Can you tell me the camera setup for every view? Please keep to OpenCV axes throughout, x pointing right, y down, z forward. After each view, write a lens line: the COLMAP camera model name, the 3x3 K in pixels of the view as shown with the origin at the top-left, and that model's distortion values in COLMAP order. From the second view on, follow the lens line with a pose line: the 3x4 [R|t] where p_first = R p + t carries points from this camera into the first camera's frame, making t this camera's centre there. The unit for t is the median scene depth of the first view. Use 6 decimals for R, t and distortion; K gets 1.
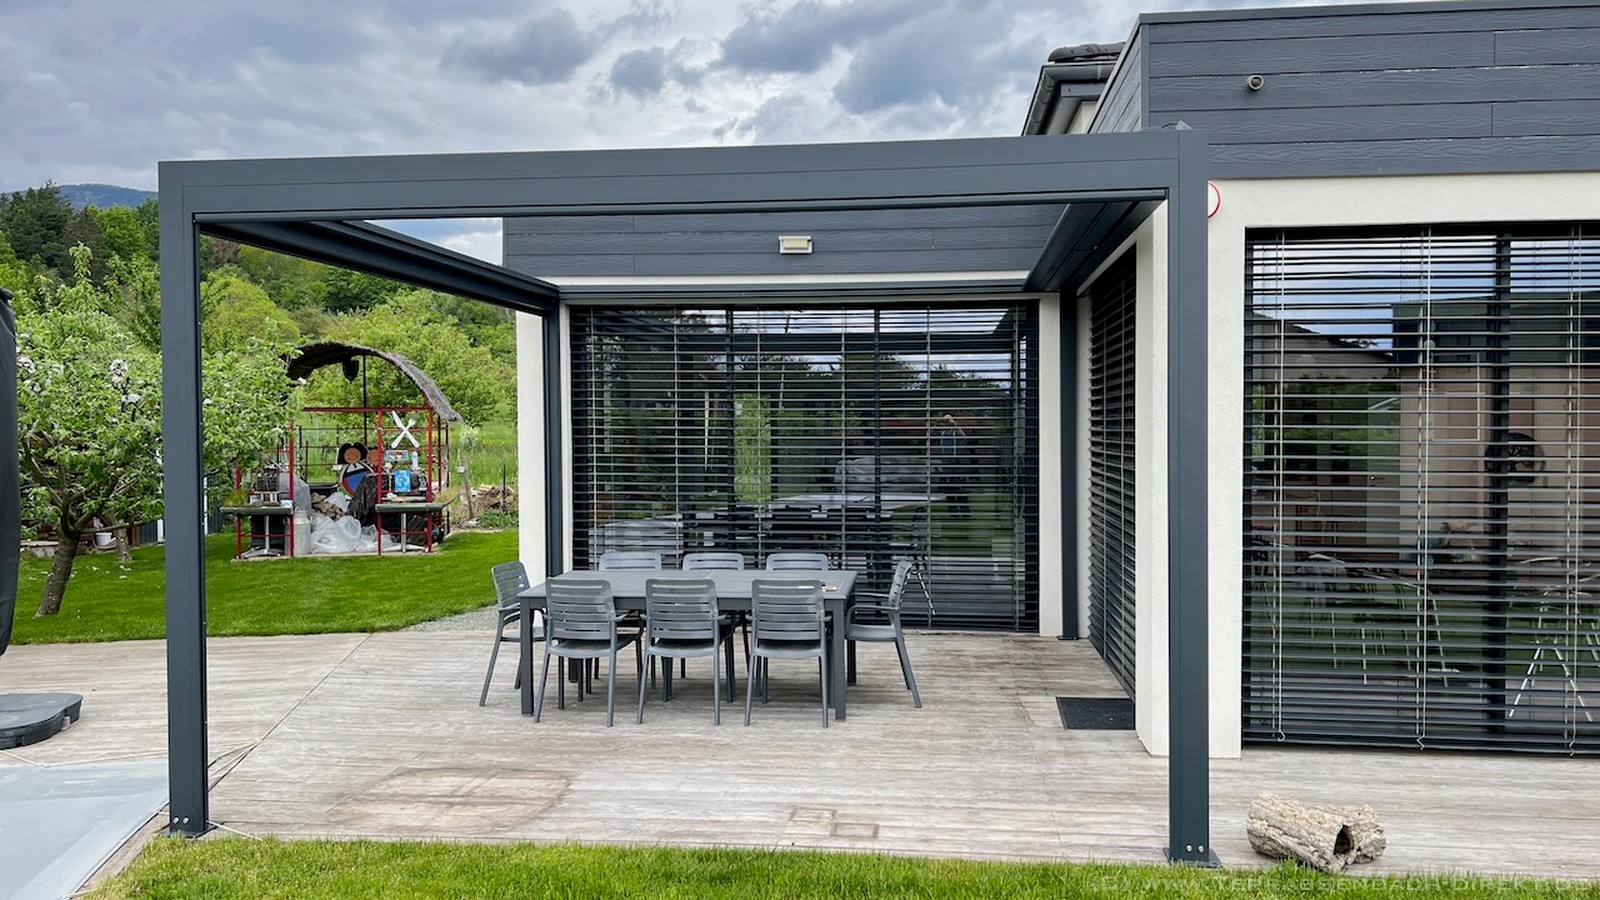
lens RADIAL K [[1213.6, 0, 820.3], [0, 1213.6, 447.2], [0, 0, 1]] dist [0.061604, -0.073726]
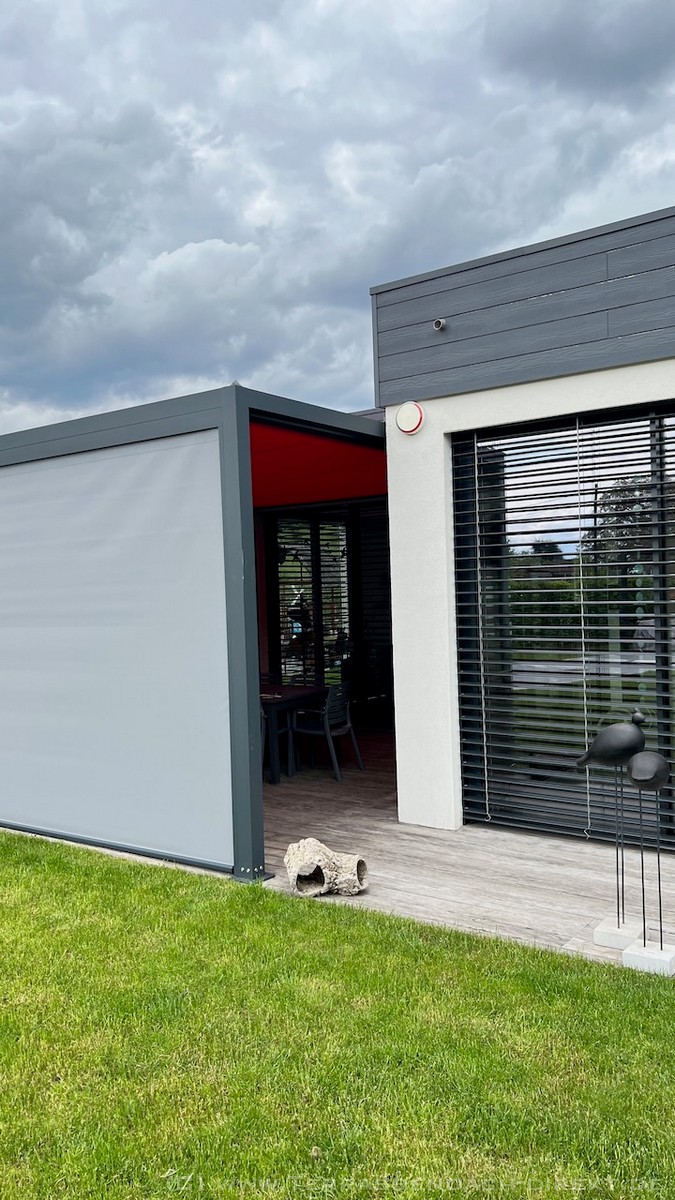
lens RADIAL K [[910.2, 0, 341.5], [0, 910.2, 597.5], [0, 0, 1]] dist [0.061604, -0.073726]
pose [[0.865908, -0.019225, -0.499834, 0.743933], [0.016016, 0.999814, -0.010709, 0.009675], [0.499947, 0.001268, 0.866055, 0.078274]]
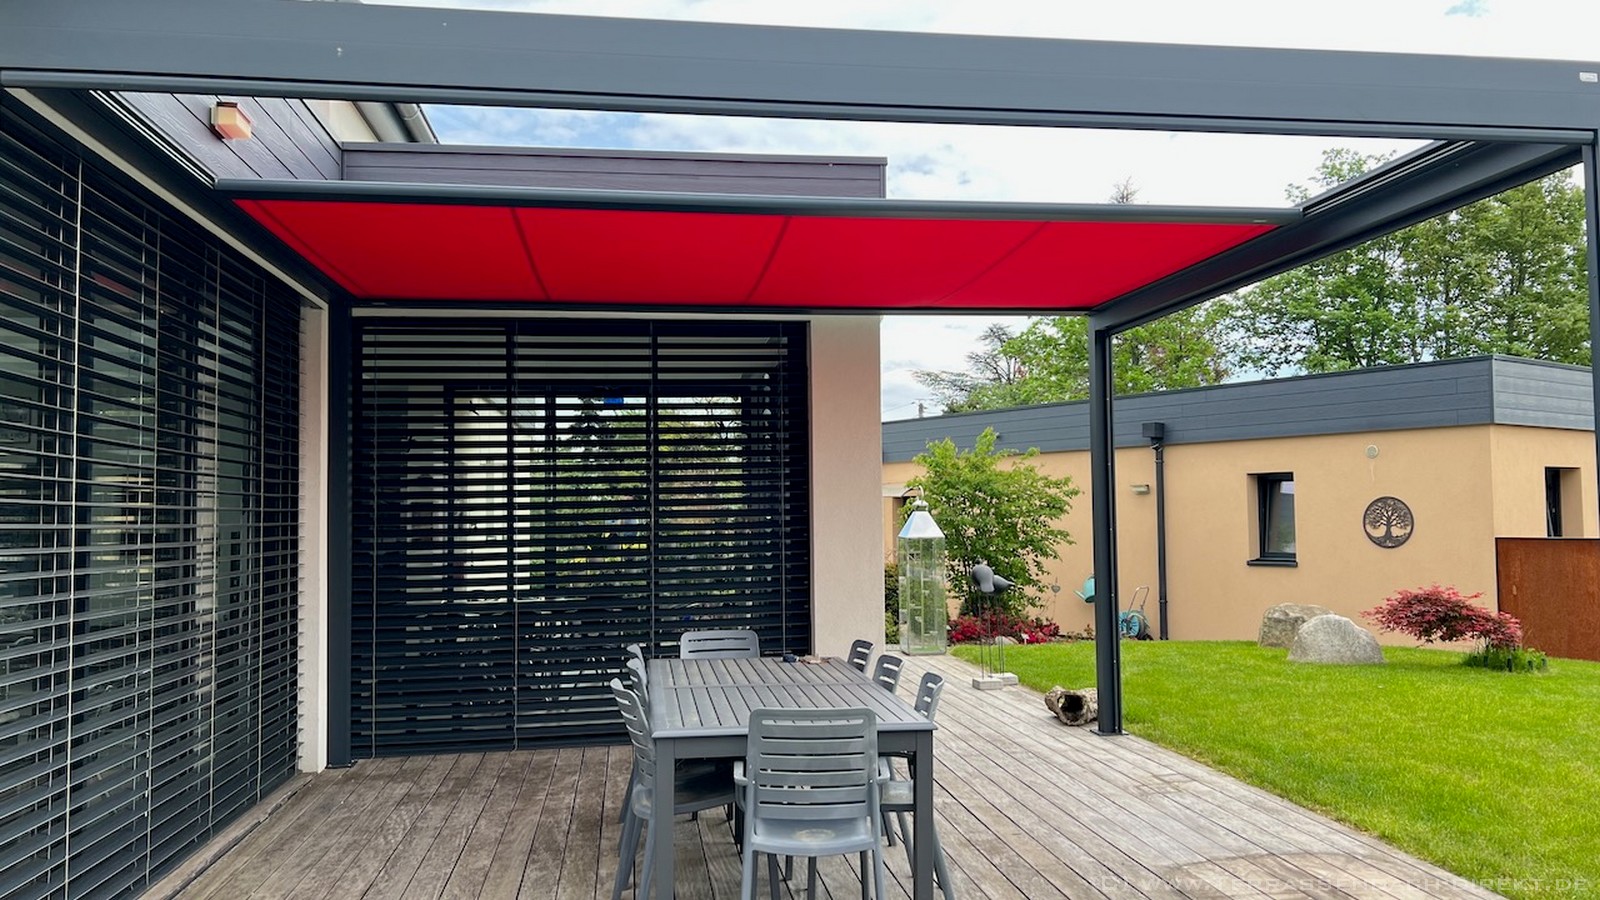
lens RADIAL K [[1213.6, 0, 803.5], [0, 1213.6, 445.2], [0, 0, 1]] dist [0.061604, -0.073726]
pose [[-0.248237, 0.060065, 0.966835, -0.941331], [0.037077, 0.997934, -0.052477, 0.017155], [-0.967990, 0.022821, -0.249951, 1.405265]]
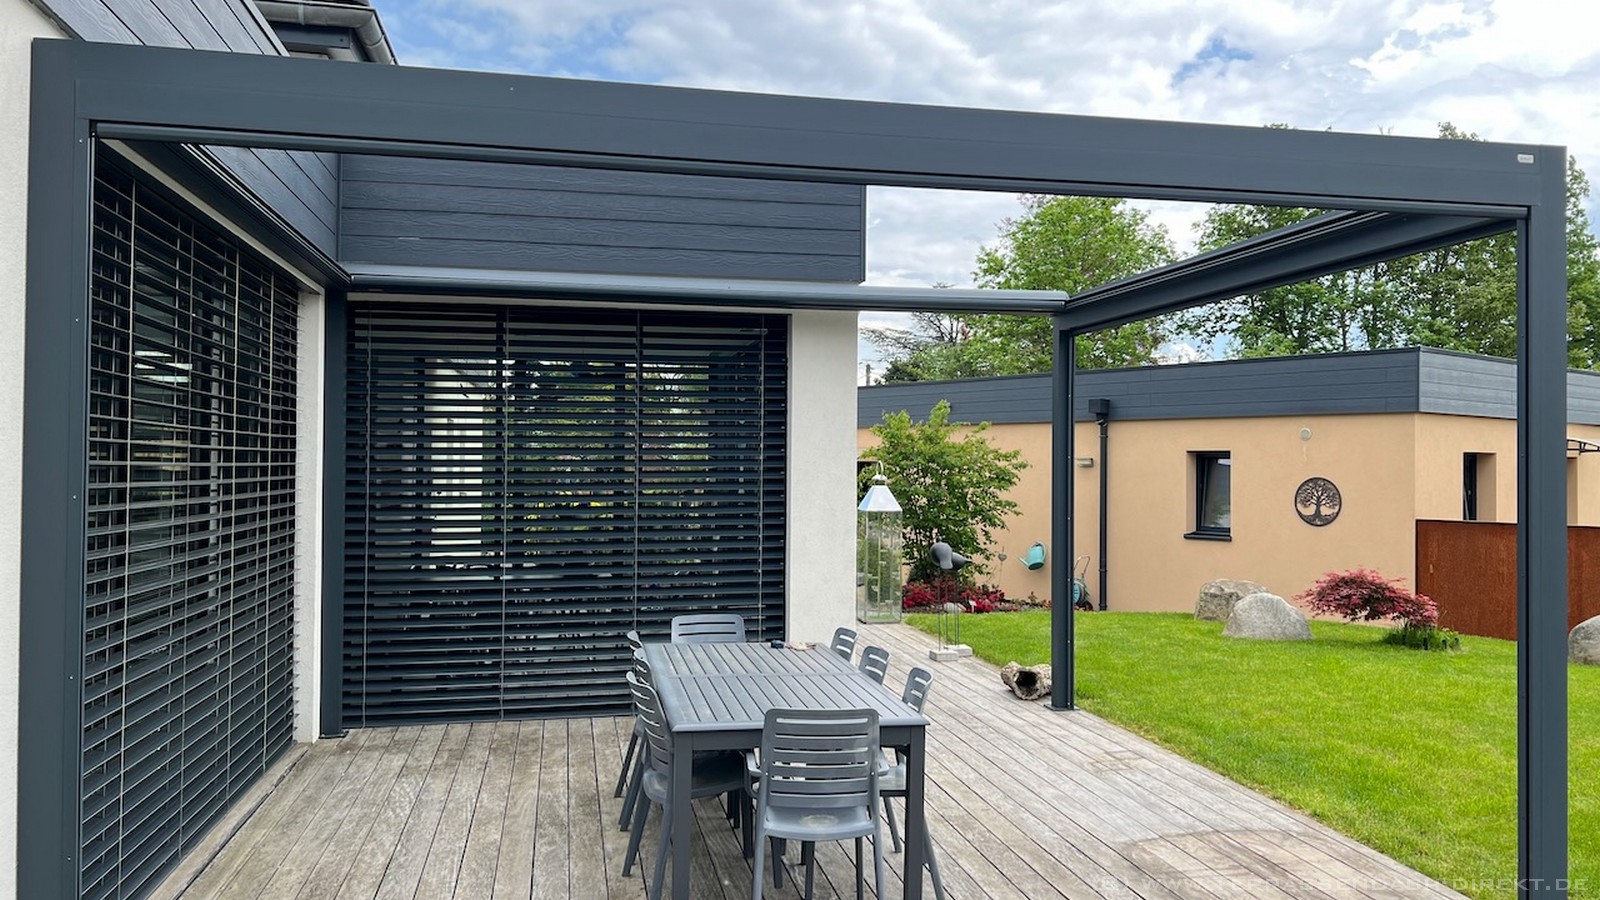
lens RADIAL K [[1213.6, 0, 809.8], [0, 1213.6, 435.2], [0, 0, 1]] dist [0.061604, -0.073726]
pose [[-0.302578, 0.022045, 0.952870, -0.988929], [0.016576, 0.999703, -0.017864, -0.023480], [-0.952980, 0.010389, -0.302854, 1.462051]]
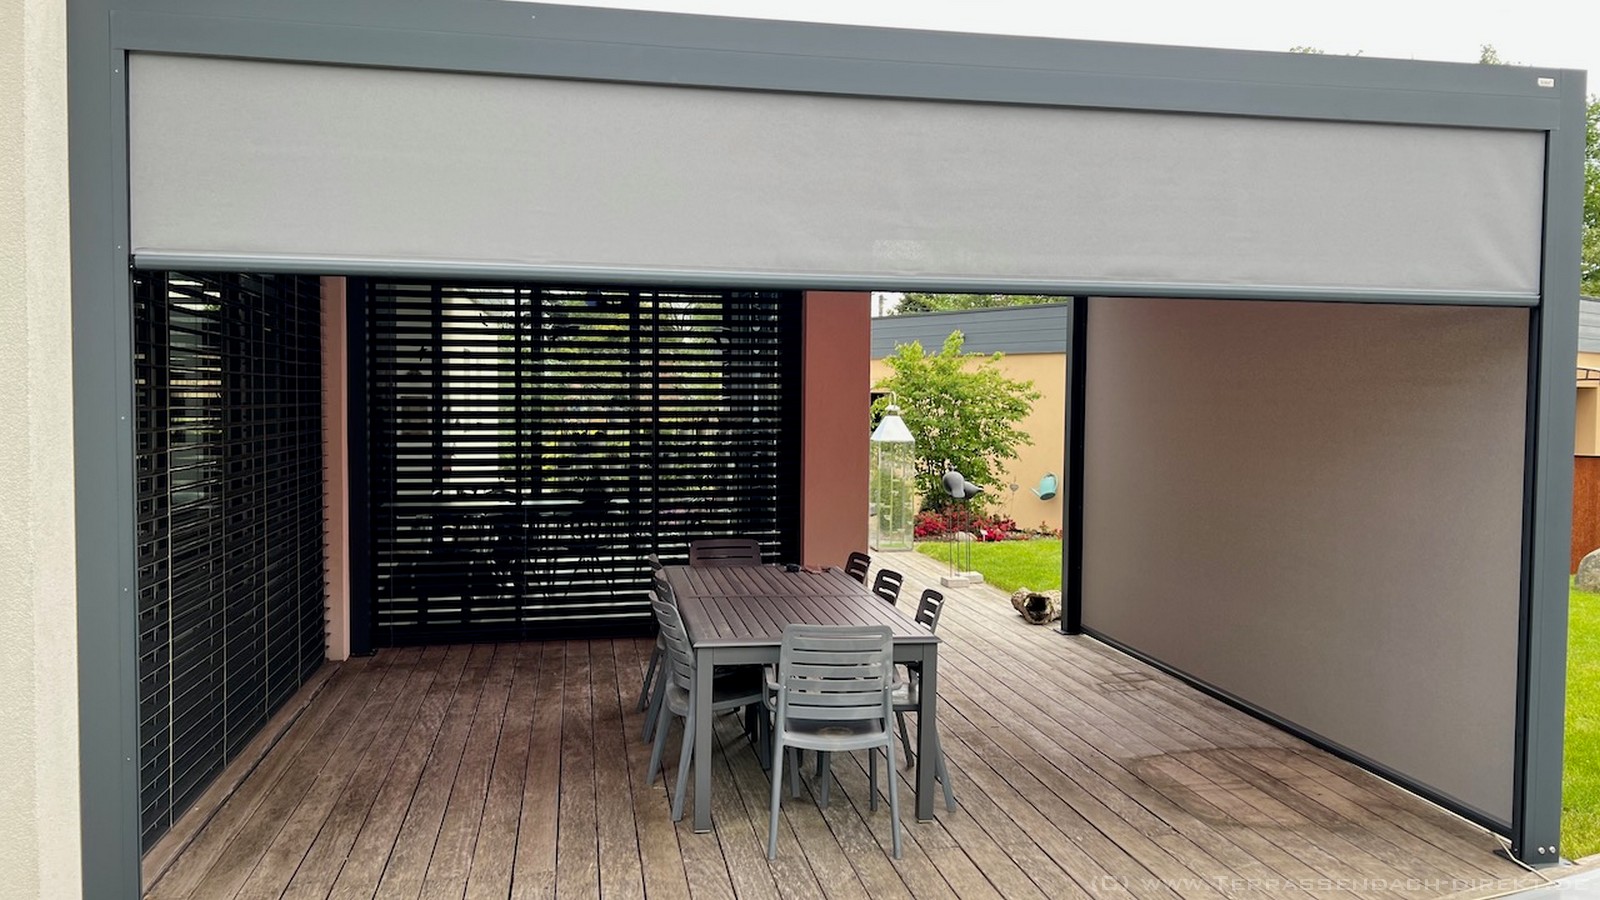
lens RADIAL K [[1213.6, 0, 796.5], [0, 1213.6, 436.8], [0, 0, 1]] dist [0.061604, -0.073726]
pose [[-0.282920, -0.032614, 0.958589, -1.003306], [0.016215, 0.999116, 0.038779, -0.019652], [-0.959006, 0.026514, -0.282141, 1.469630]]
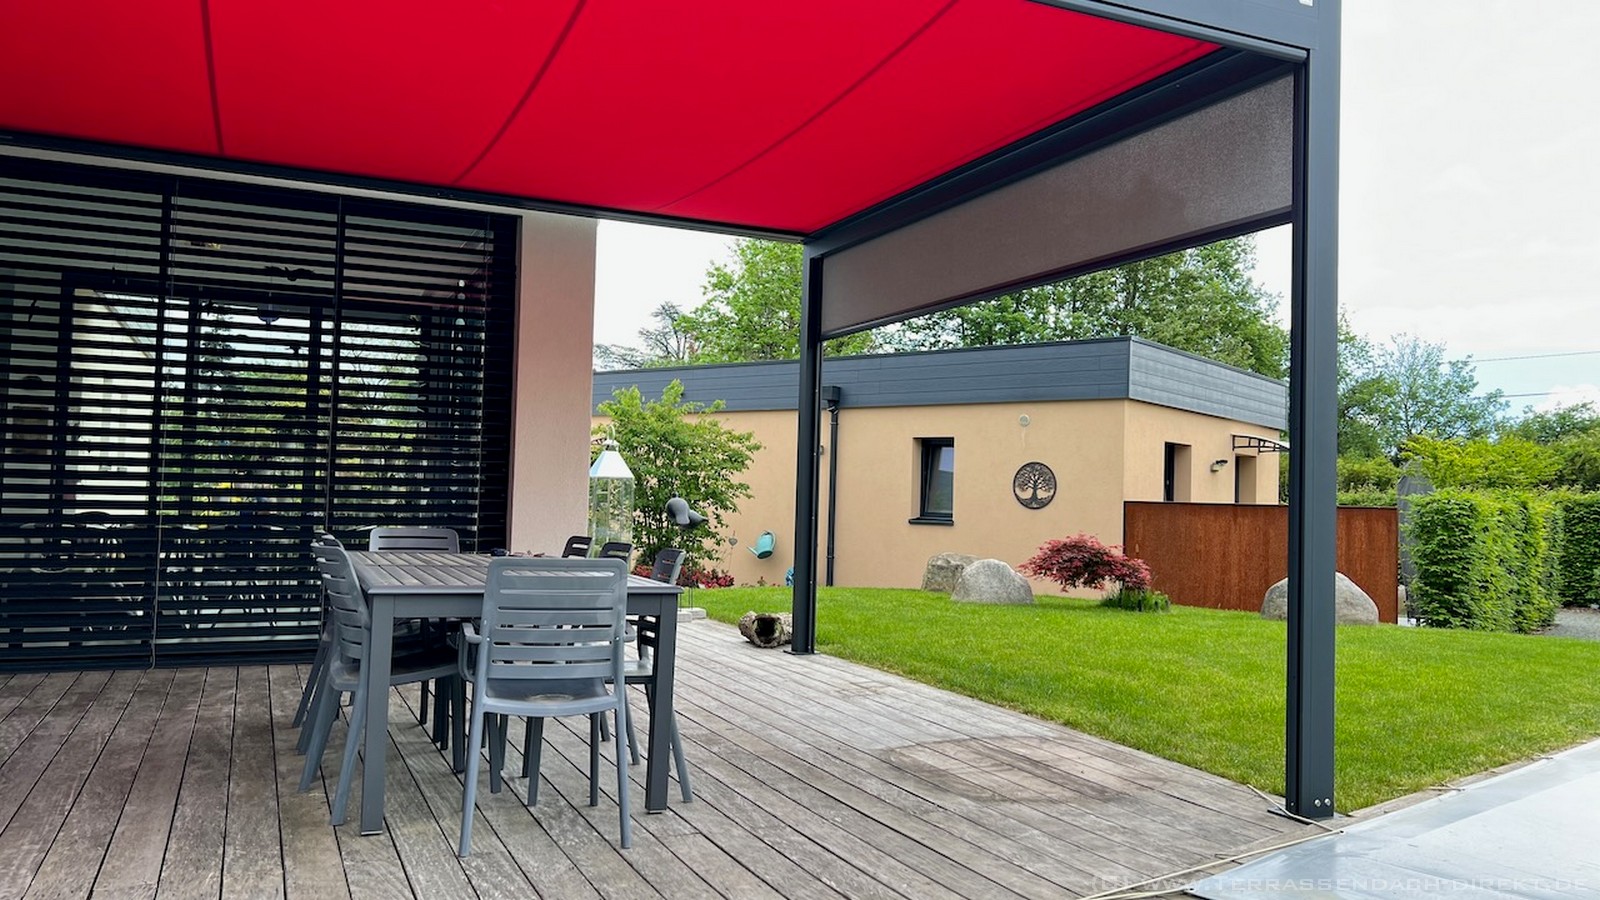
lens RADIAL K [[1213.6, 0, 798.5], [0, 1213.6, 449.5], [0, 0, 1]] dist [0.061604, -0.073726]
pose [[-0.502714, 0.023346, 0.864137, -0.887117], [-0.005147, 0.999537, -0.029999, 0.084802], [-0.864437, -0.019528, -0.502361, 1.441054]]
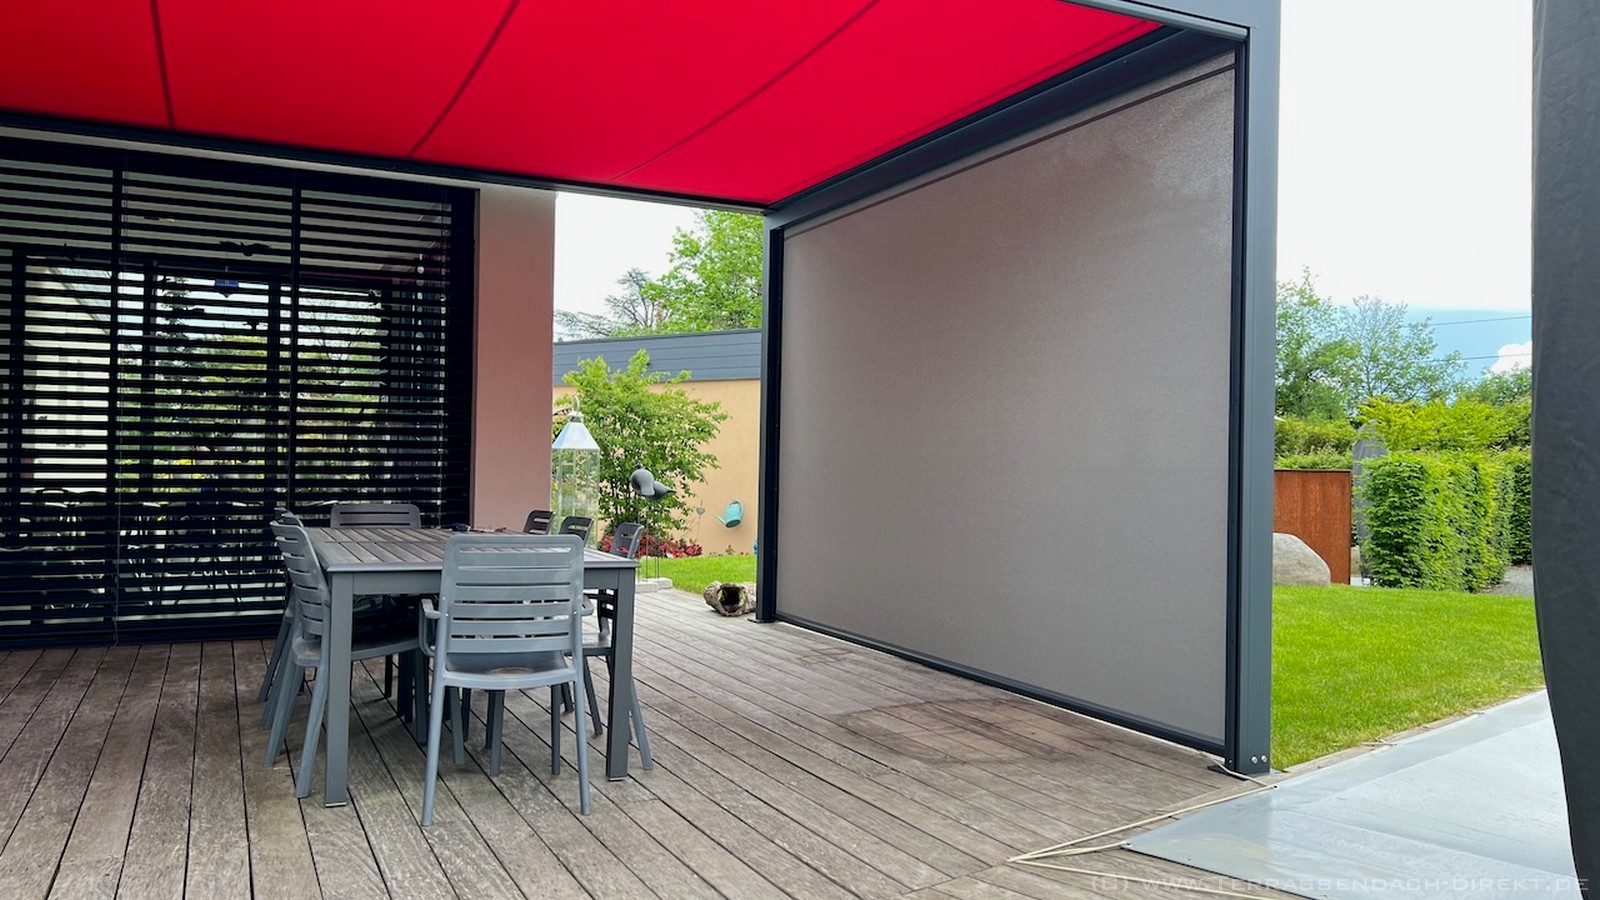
lens RADIAL K [[1213.6, 0, 801.1], [0, 1213.6, 456.6], [0, 0, 1]] dist [0.061604, -0.073726]
pose [[-0.525027, -0.000153, 0.851086, -0.903507], [0.004676, 0.999984, 0.003064, 0.080565], [-0.851073, 0.005588, -0.525018, 1.439572]]
